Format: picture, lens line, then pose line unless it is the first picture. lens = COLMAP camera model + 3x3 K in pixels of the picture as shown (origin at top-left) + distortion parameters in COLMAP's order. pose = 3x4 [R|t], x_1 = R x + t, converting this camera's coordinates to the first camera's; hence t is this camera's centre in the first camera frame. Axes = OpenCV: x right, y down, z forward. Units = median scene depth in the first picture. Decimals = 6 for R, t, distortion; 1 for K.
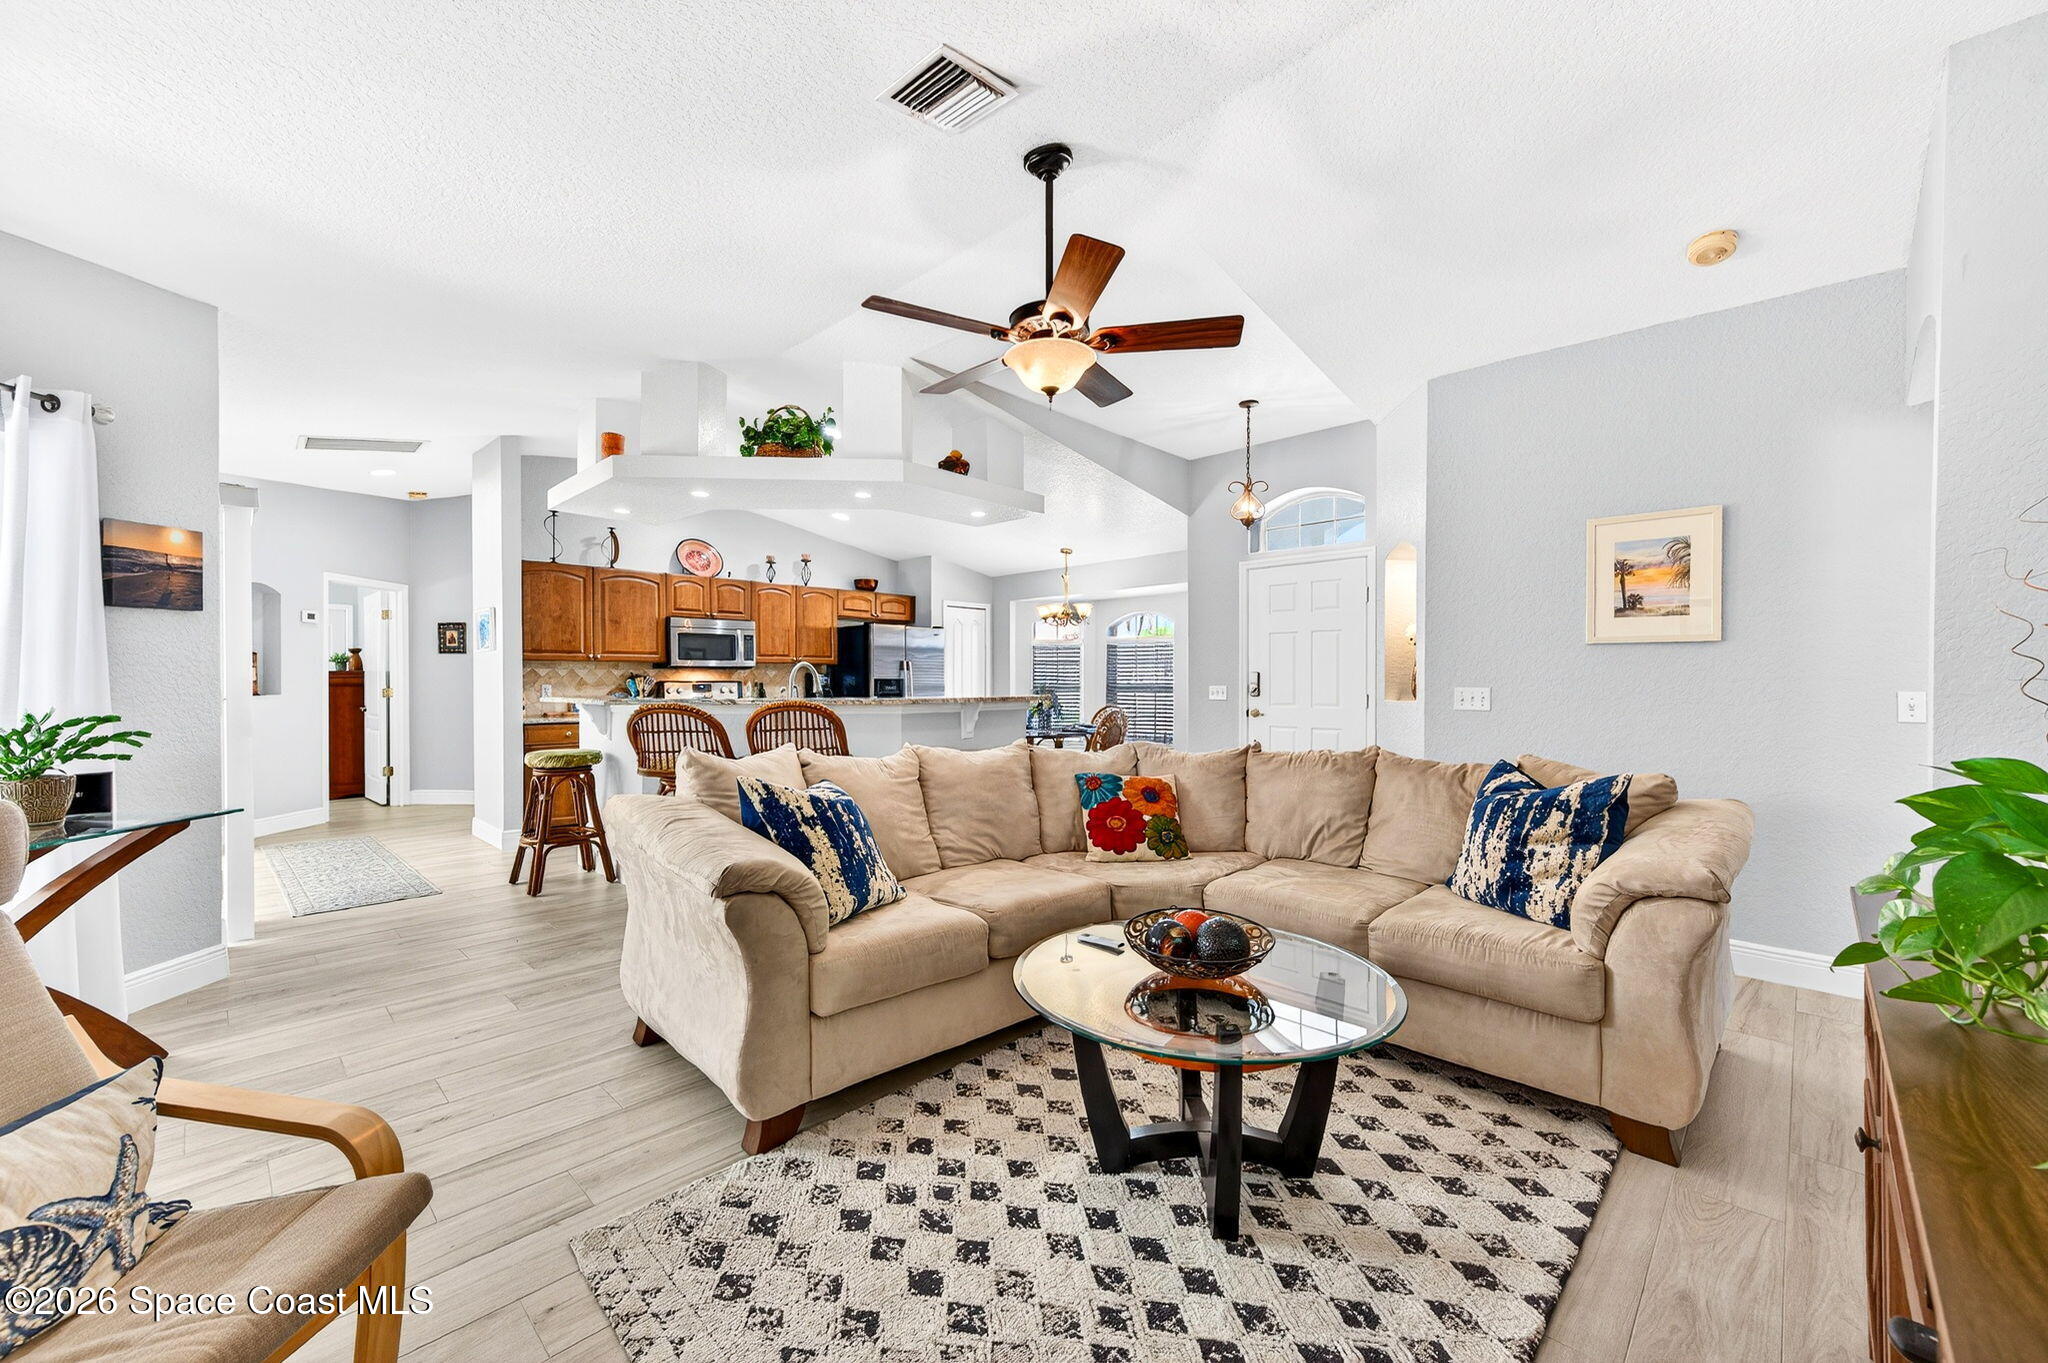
lens RADIAL K [[802.3, 0, 1030.5], [0, 802.3, 682.0], [0, 0, 1]] dist [0.008086, -0.000201]
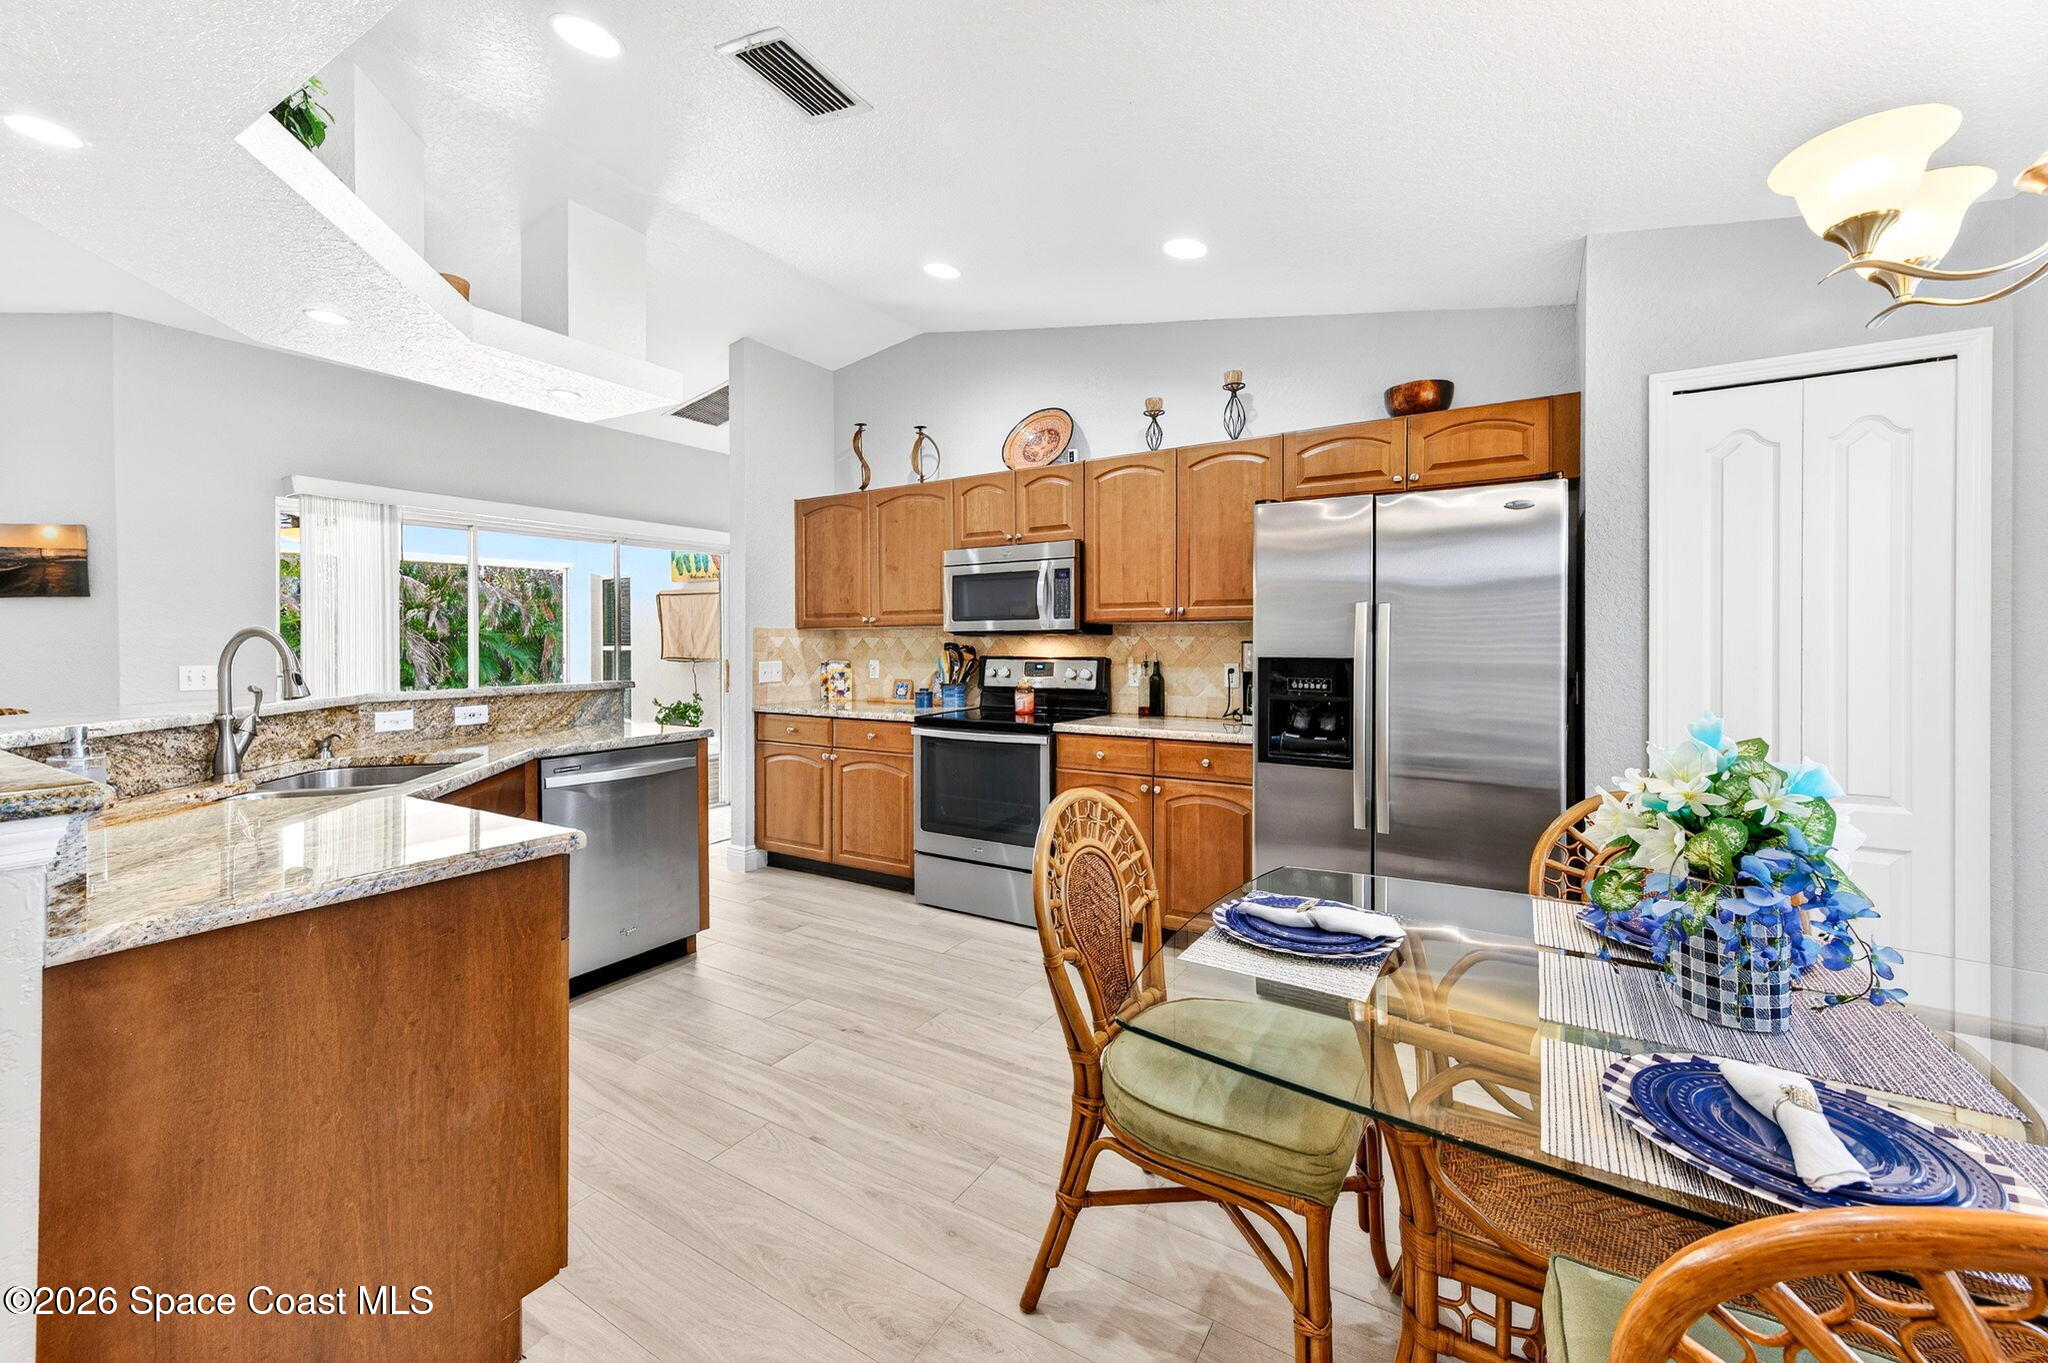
lens RADIAL K [[802.3, 0, 1035.0], [0, 802.3, 656.3], [0, 0, 1]] dist [0.008086, -0.000201]
pose [[0.231897, 0.016270, -0.972604, 0.157119], [0.001907, 0.999851, 0.017180, -0.012194], [0.972738, -0.005839, 0.231831, 0.969457]]
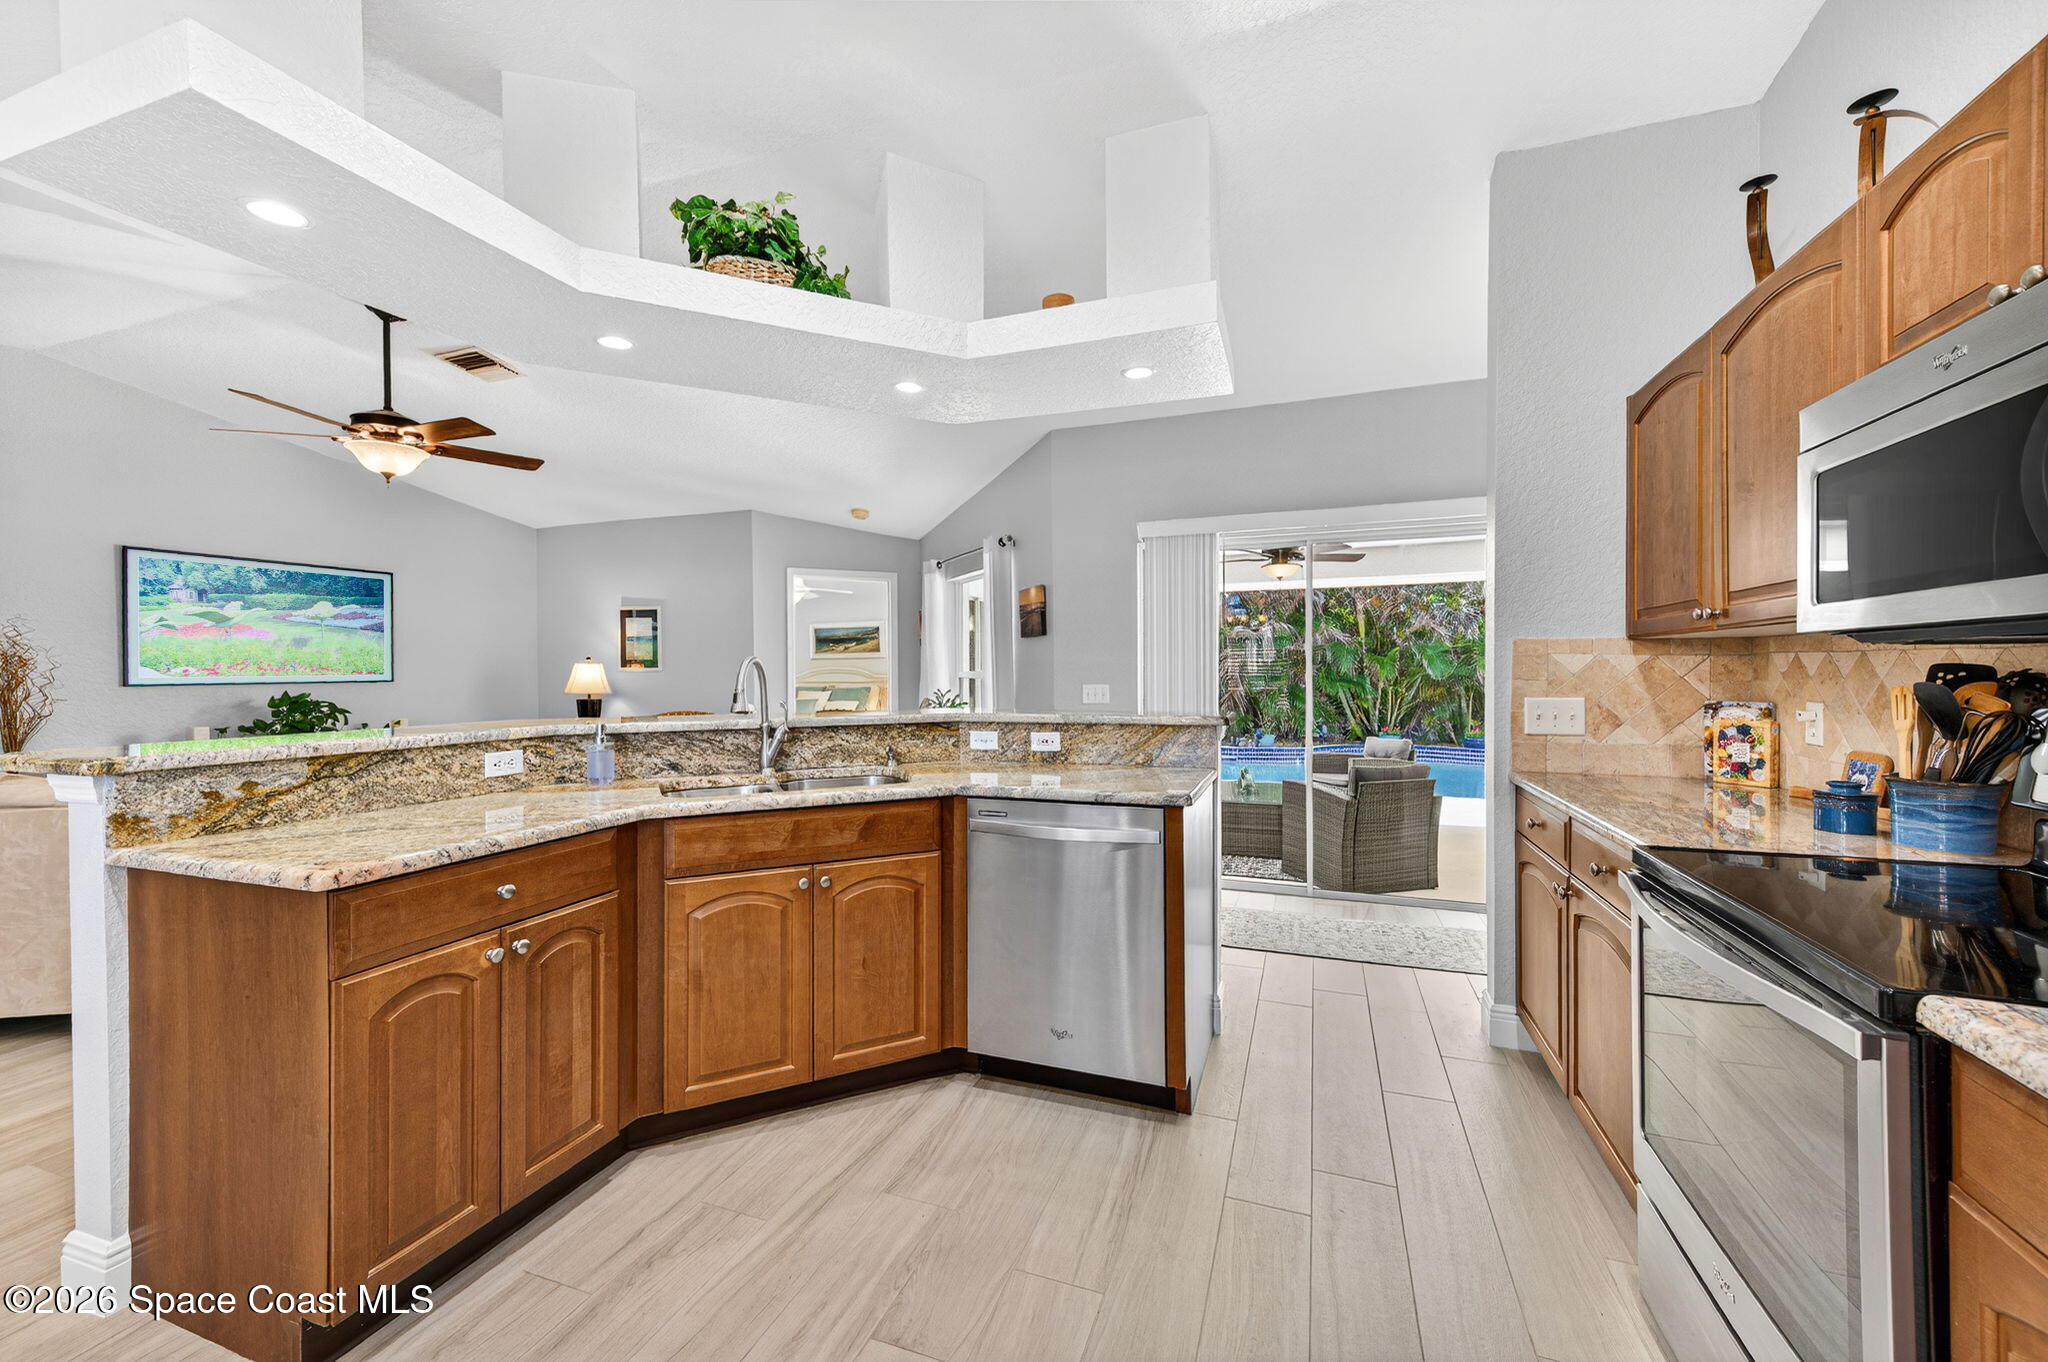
lens RADIAL K [[802.3, 0, 1019.8], [0, 802.3, 682.4], [0, 0, 1]] dist [0.008086, -0.000201]
pose [[-0.911519, 0.010931, -0.411112, -0.169922], [0.004265, 0.999844, 0.017129, -0.011850], [0.411236, 0.013860, -0.911424, 1.163053]]
